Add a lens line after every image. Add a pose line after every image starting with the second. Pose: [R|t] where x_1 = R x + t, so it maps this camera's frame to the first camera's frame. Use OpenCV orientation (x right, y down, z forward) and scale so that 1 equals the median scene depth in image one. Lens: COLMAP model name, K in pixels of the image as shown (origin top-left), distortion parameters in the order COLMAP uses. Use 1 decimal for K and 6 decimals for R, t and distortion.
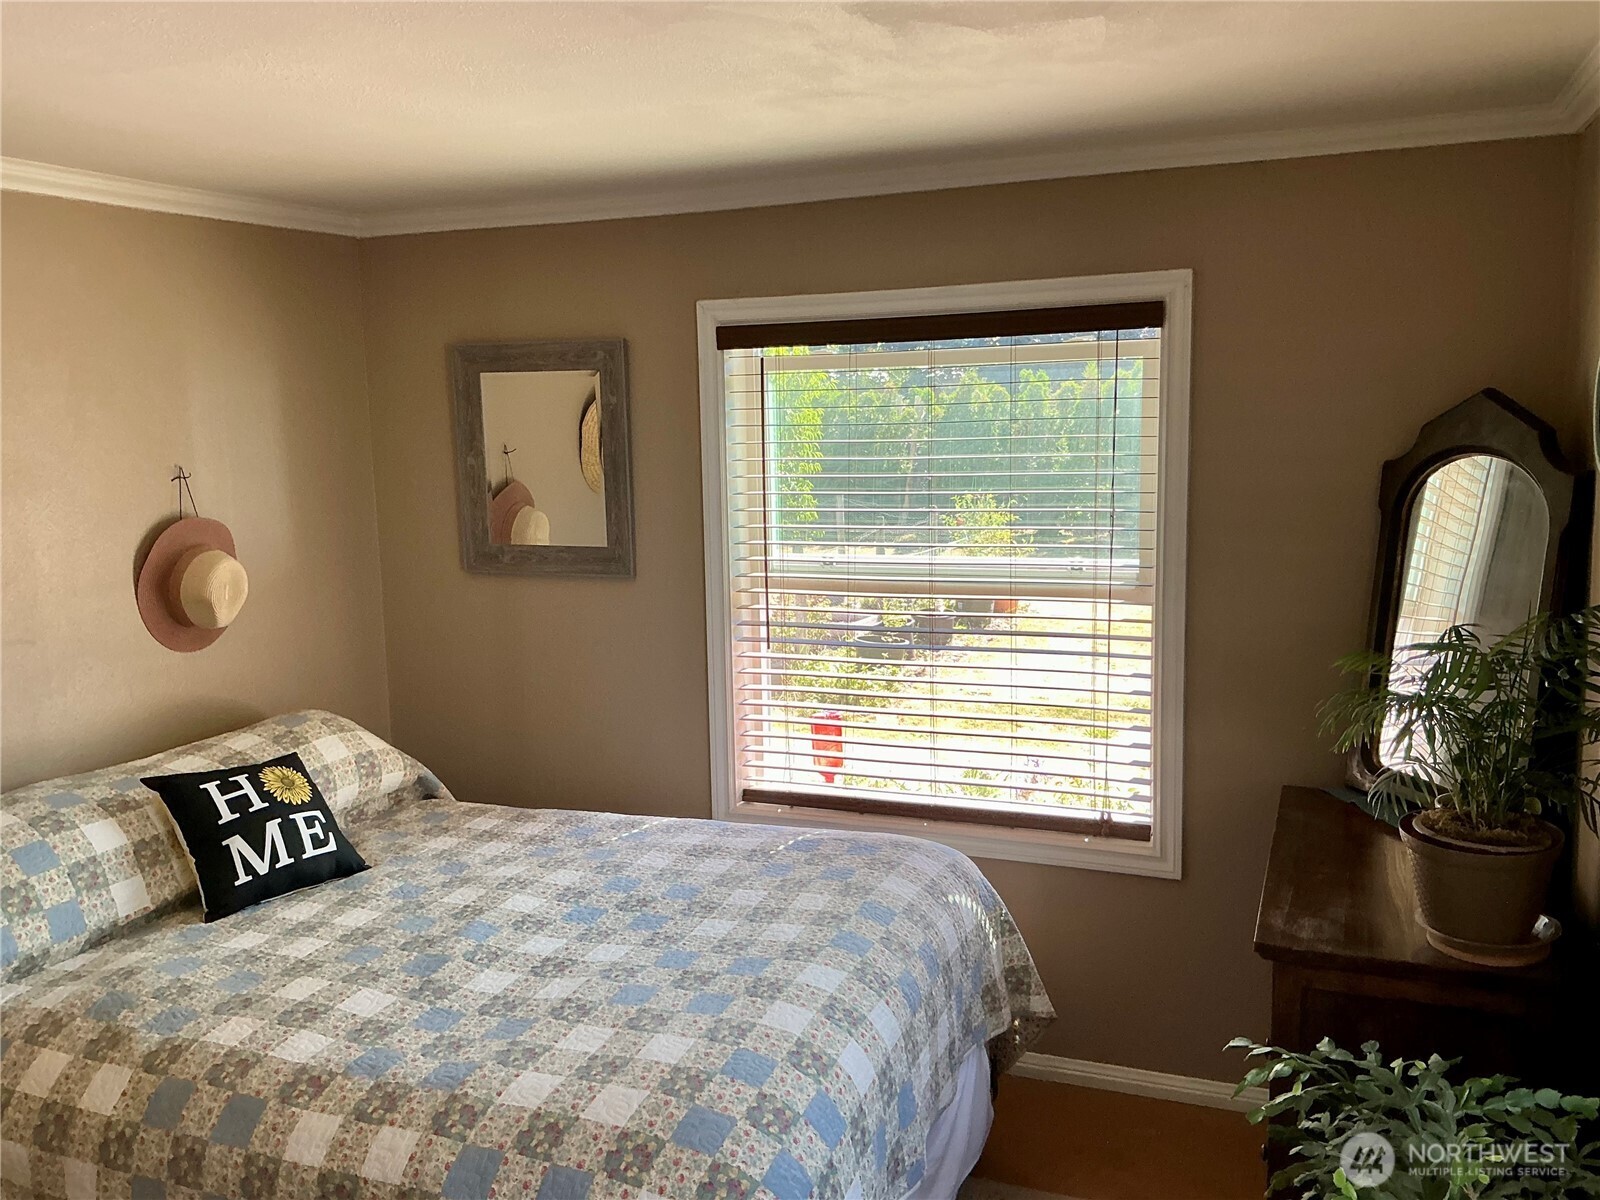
lens RADIAL K [[1313.9, 0, 801.4], [0, 1313.9, 595.9], [0, 0, 1]] dist [0.063463, -0.131038]
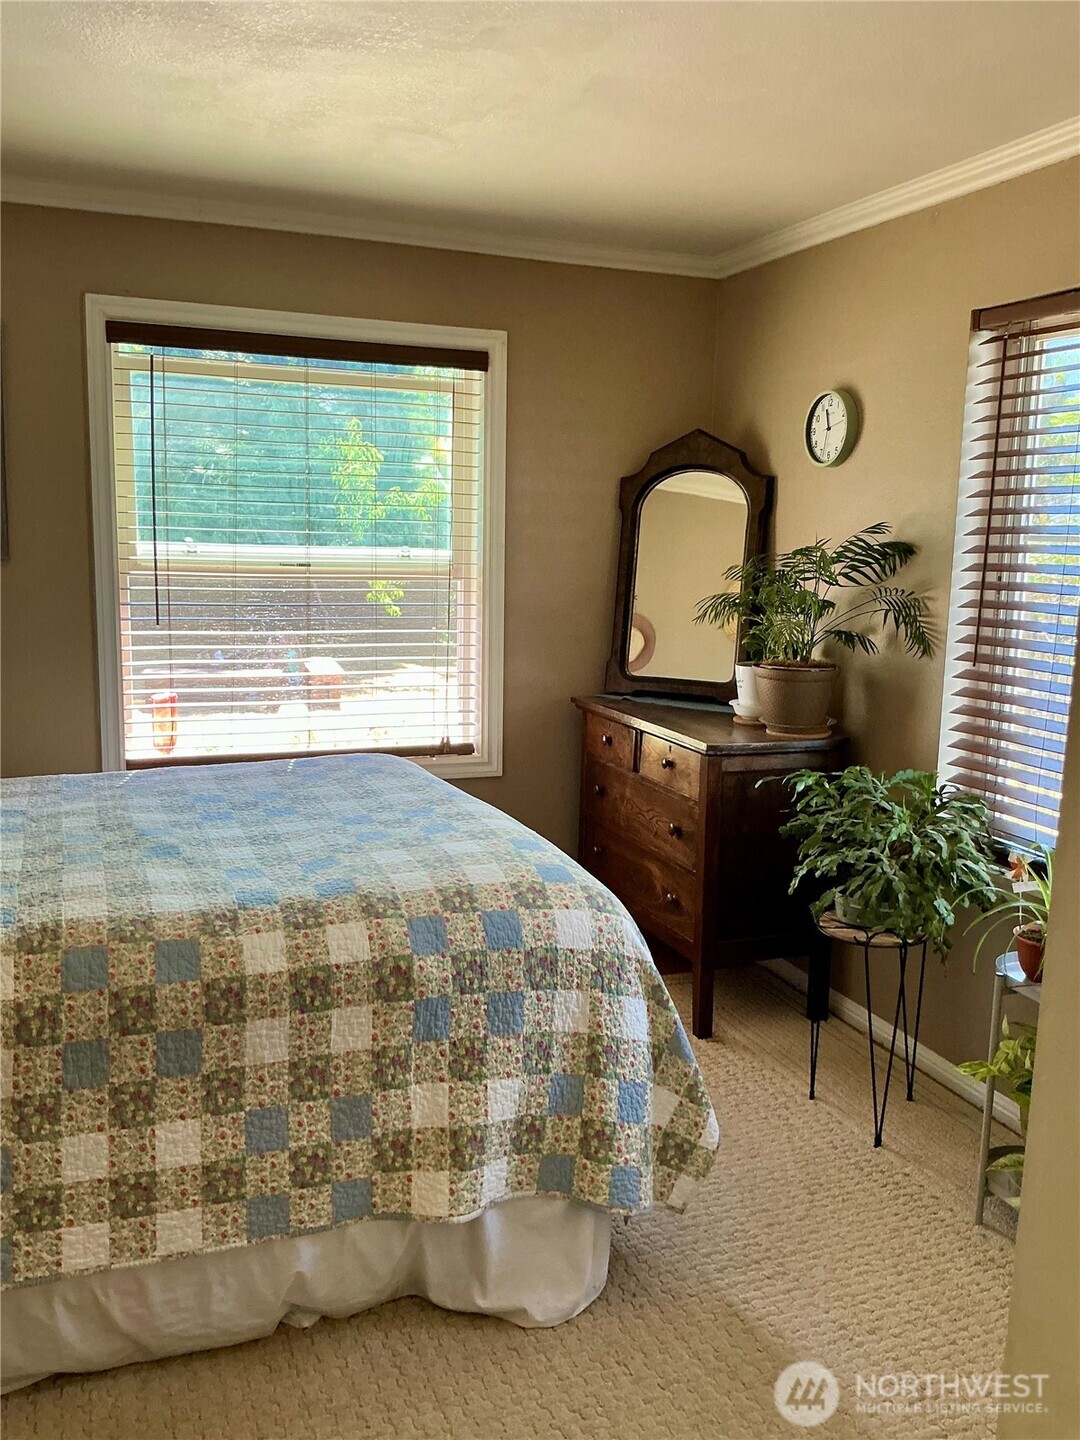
lens RADIAL K [[1182.5, 0, 536.5], [0, 1182.5, 716.9], [0, 0, 1]] dist [0.063463, -0.131038]
pose [[0.733601, -0.060698, 0.676865, -0.550438], [0.053700, 0.998066, 0.031300, 0.120576], [-0.677456, 0.013386, 0.735442, 0.061498]]
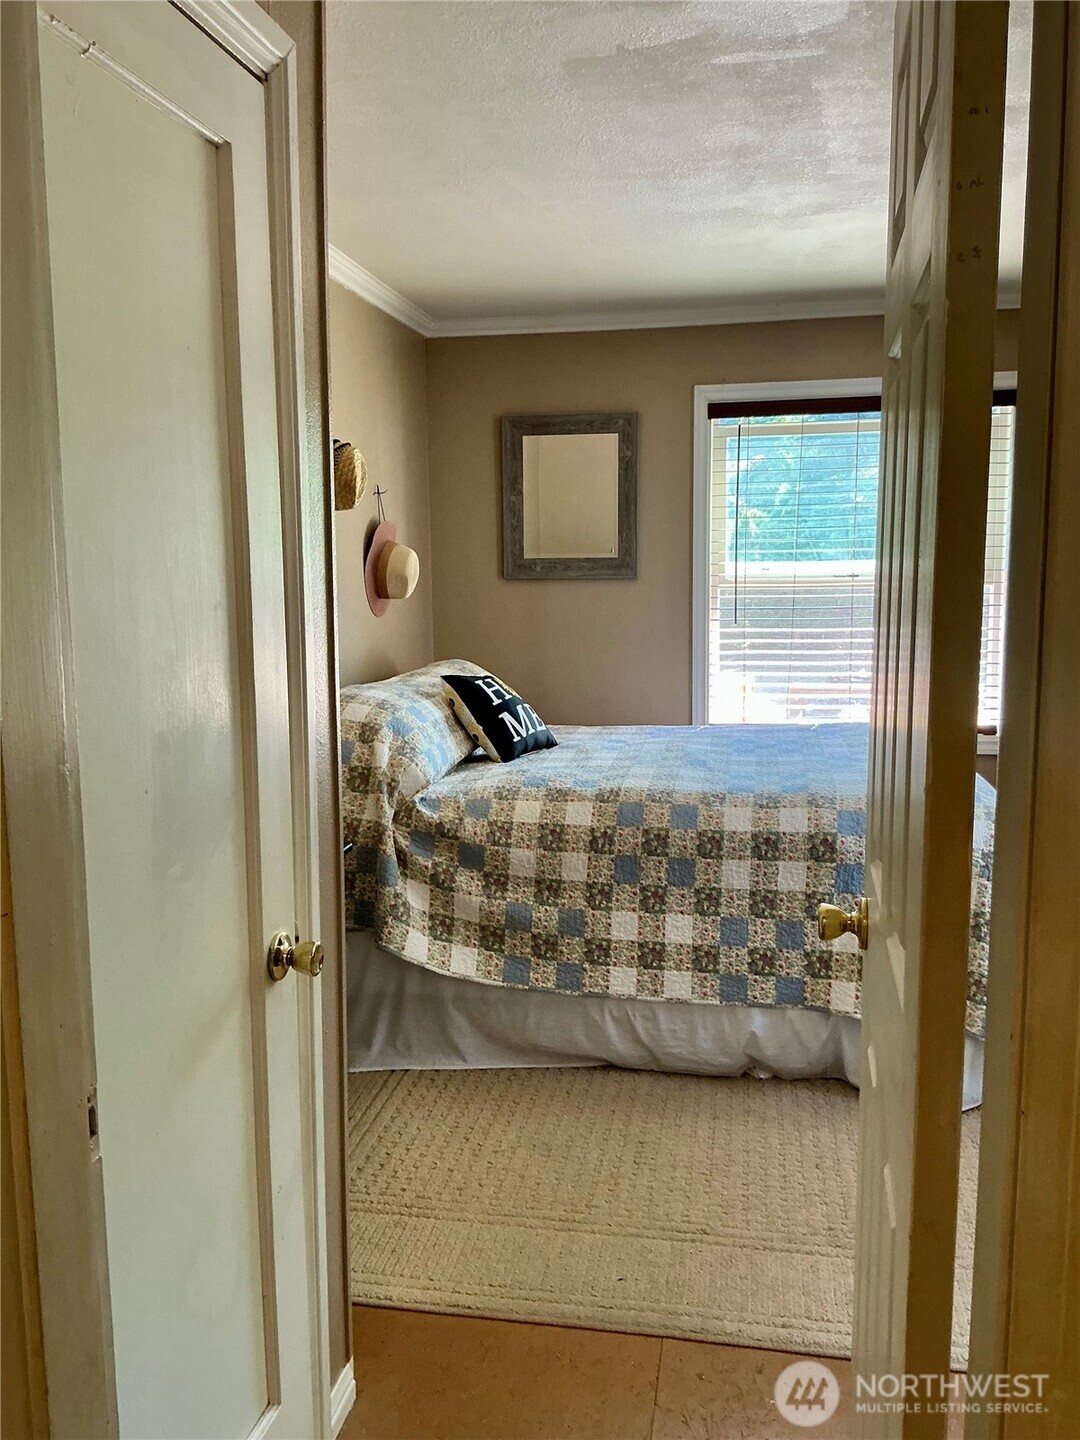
lens RADIAL K [[1182.5, 0, 532.2], [0, 1182.5, 717.5], [0, 0, 1]] dist [0.063463, -0.131038]
pose [[0.982314, -0.015515, 0.186599, -0.585185], [0.017825, 0.999784, -0.010710, 0.181869], [-0.186393, 0.013847, 0.982378, -0.309073]]
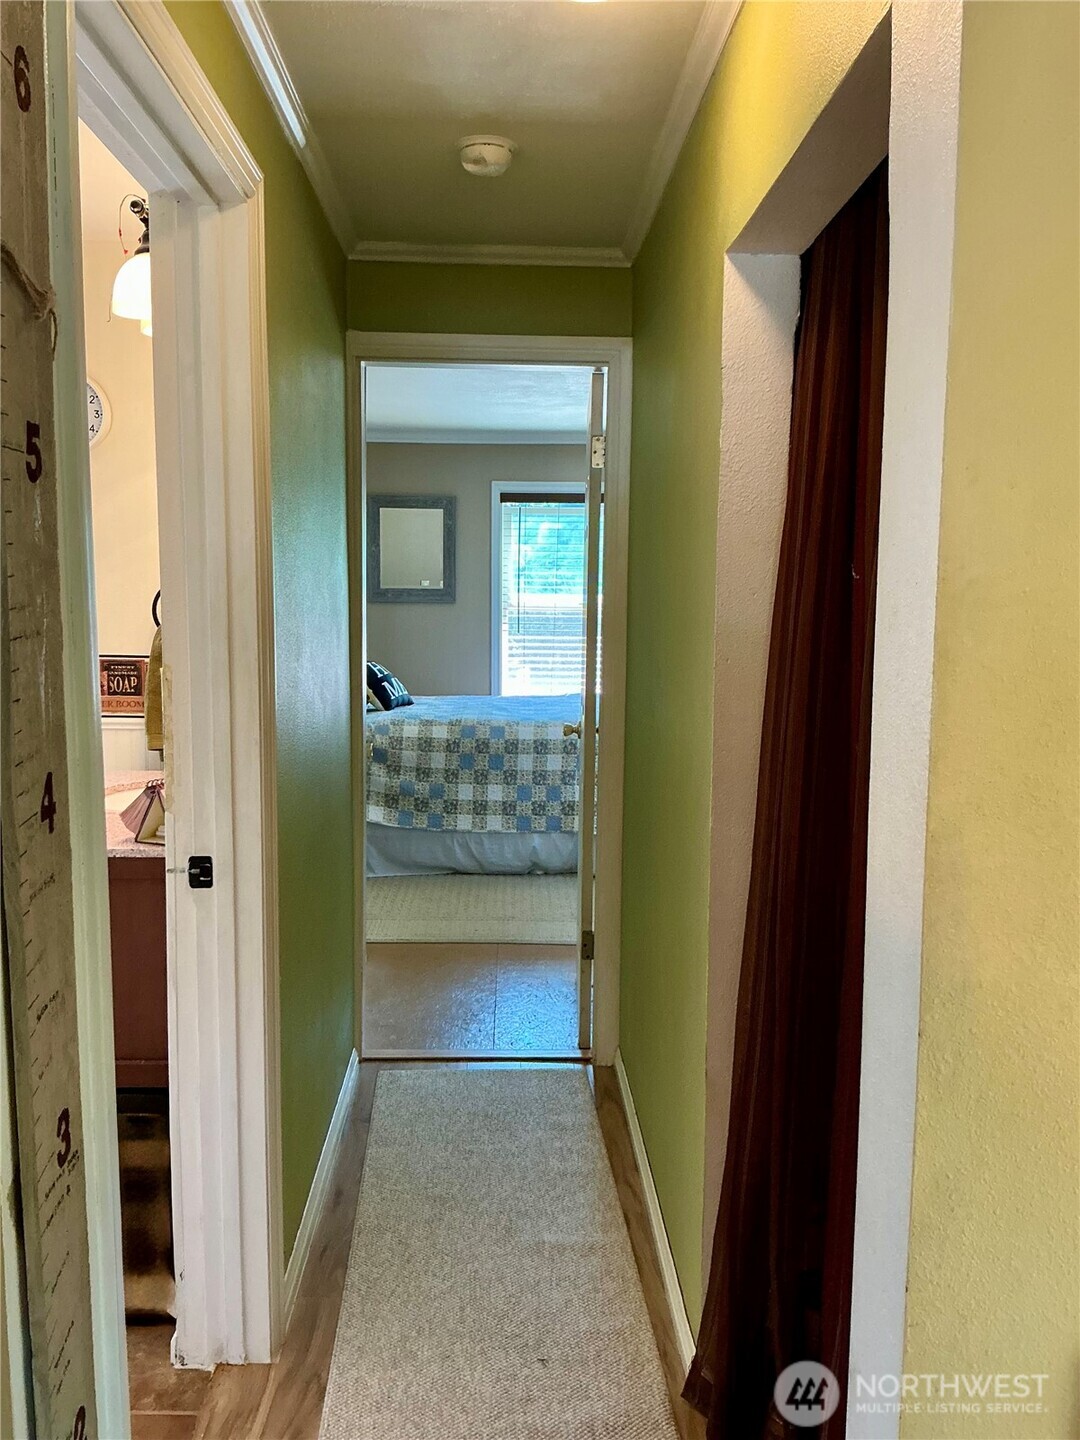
lens RADIAL K [[1182.5, 0, 543.5], [0, 1182.5, 716.6], [0, 0, 1]] dist [0.063463, -0.131038]
pose [[0.922764, -0.011647, 0.385190, -0.916329], [0.024098, 0.999331, -0.027511, 0.284657], [-0.384612, 0.034668, 0.922427, -1.076052]]
